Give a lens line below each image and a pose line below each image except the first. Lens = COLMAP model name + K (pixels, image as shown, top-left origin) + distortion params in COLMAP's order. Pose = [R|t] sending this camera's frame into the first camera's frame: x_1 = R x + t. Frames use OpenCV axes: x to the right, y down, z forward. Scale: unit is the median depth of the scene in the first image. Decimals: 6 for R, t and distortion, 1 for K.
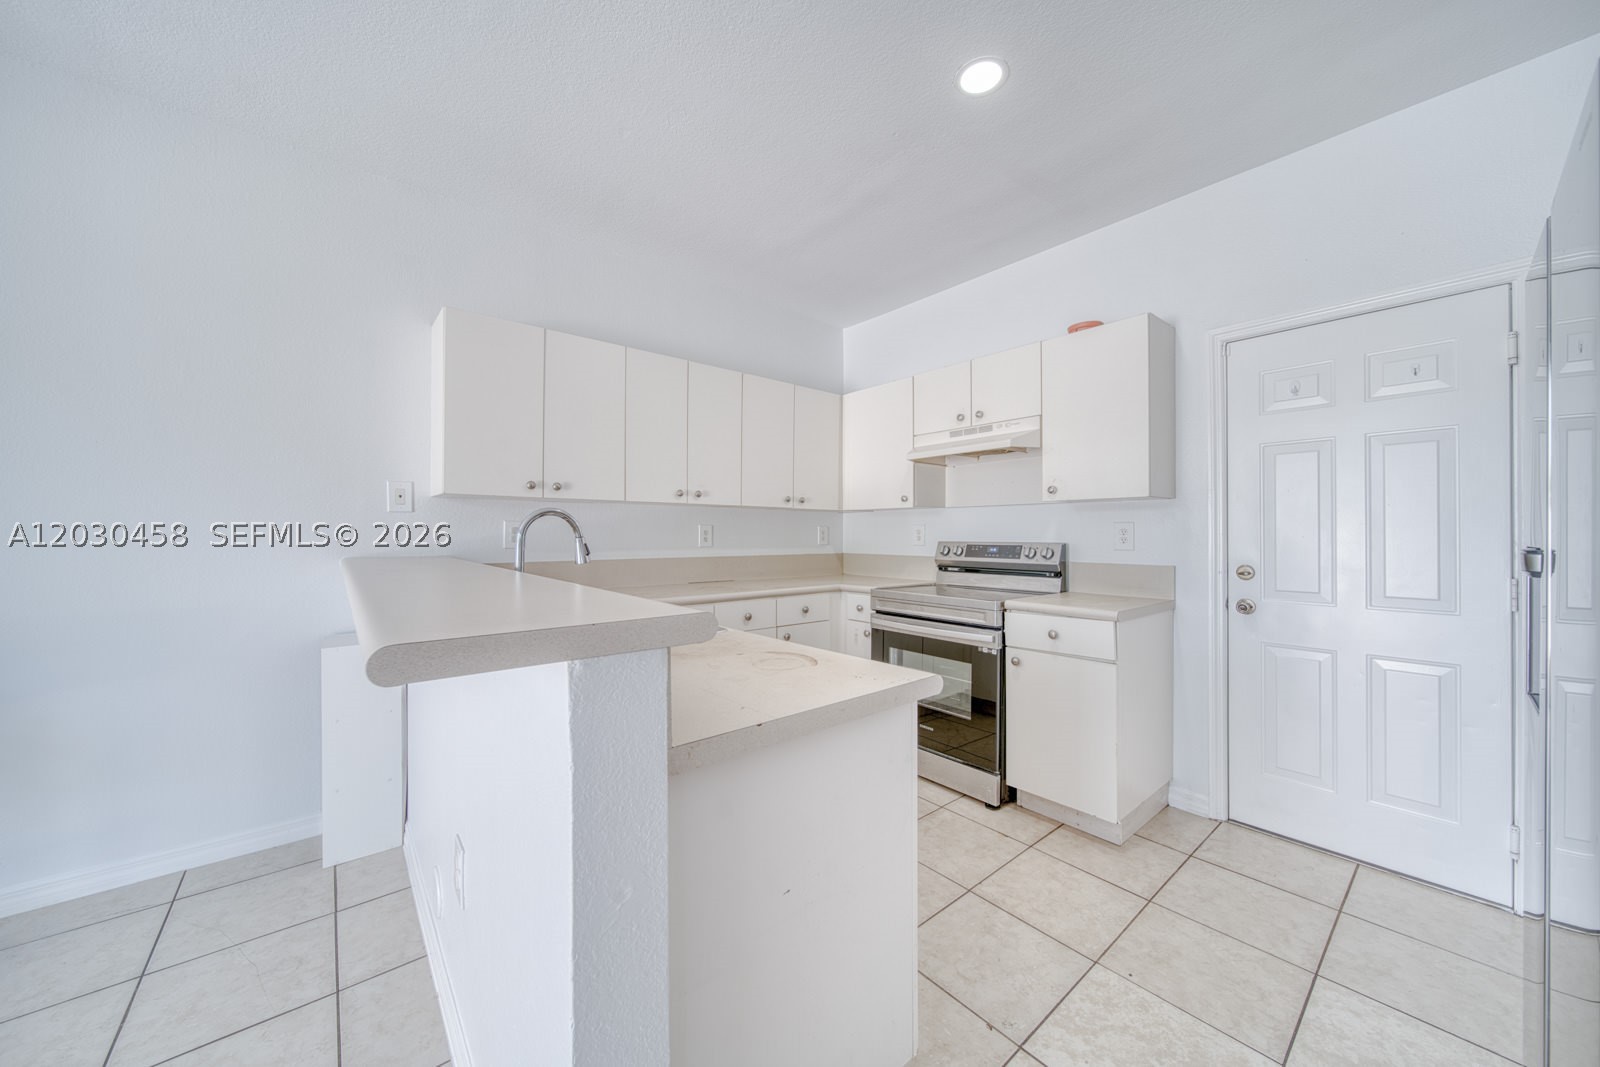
lens RADIAL K [[577.2, 0, 803.4], [0, 577.2, 540.3], [0, 0, 1]] dist [-0.001450, -0.000300]
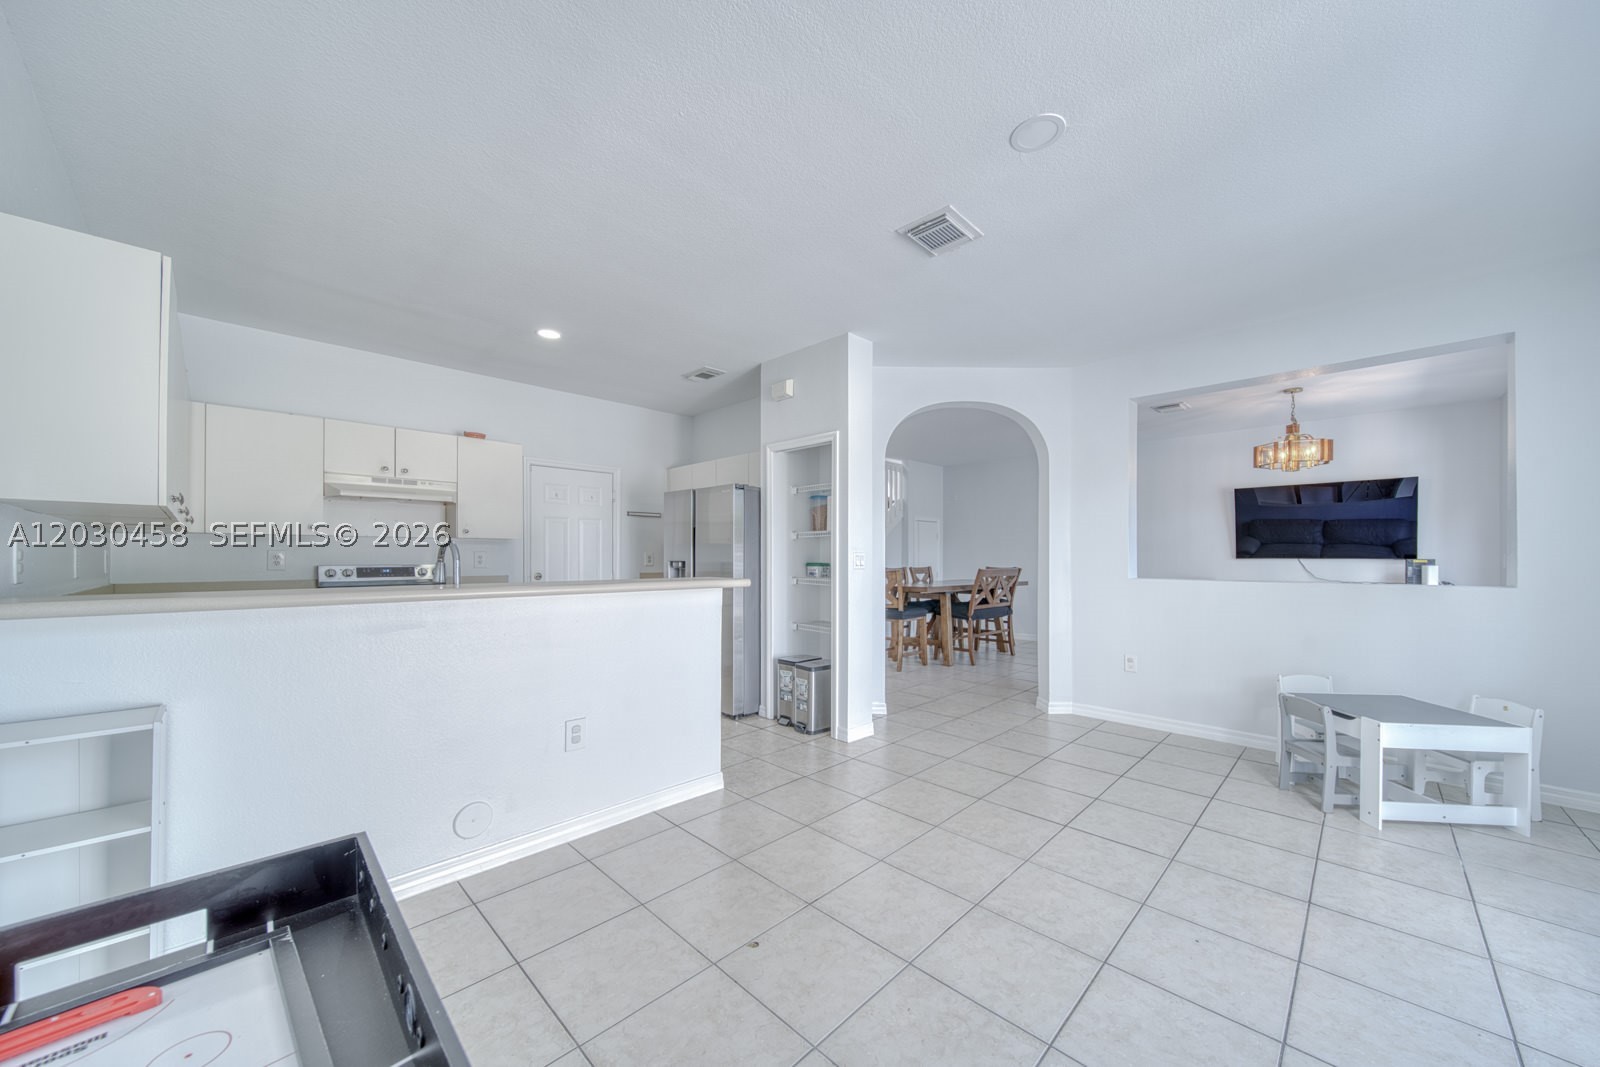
lens RADIAL K [[577.2, 0, 803.4], [0, 577.2, 540.3], [0, 0, 1]] dist [-0.001450, -0.000300]
pose [[-0.100974, 0.029136, 0.994462, -1.110993], [0.011201, 0.999541, -0.028147, -0.005472], [-0.994826, 0.008297, -0.101254, 0.199027]]
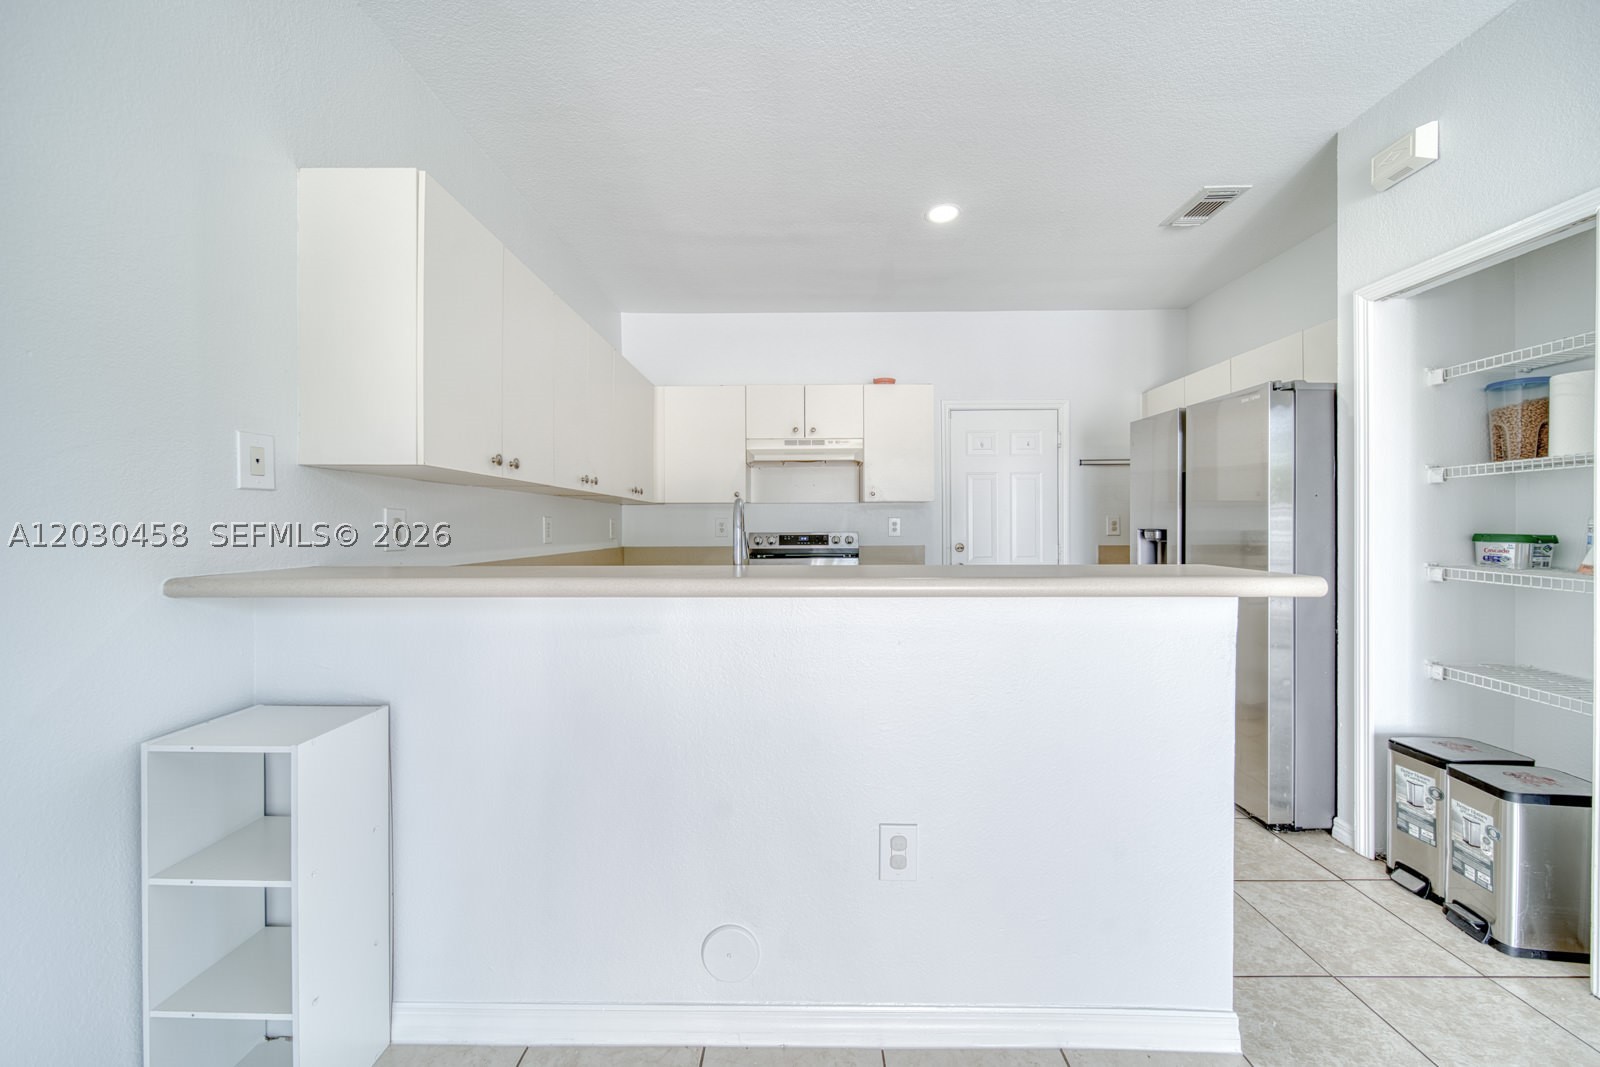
lens RADIAL K [[590.8, 0, 798.7], [0, 590.8, 529.7], [0, 0, 1]] dist [-0.000922, -0.000415]
pose [[0.637441, -0.008021, 0.770458, -0.682675], [0.011714, 0.999931, 0.000718, -0.004525], [-0.770410, 0.008567, 0.637491, 0.207808]]
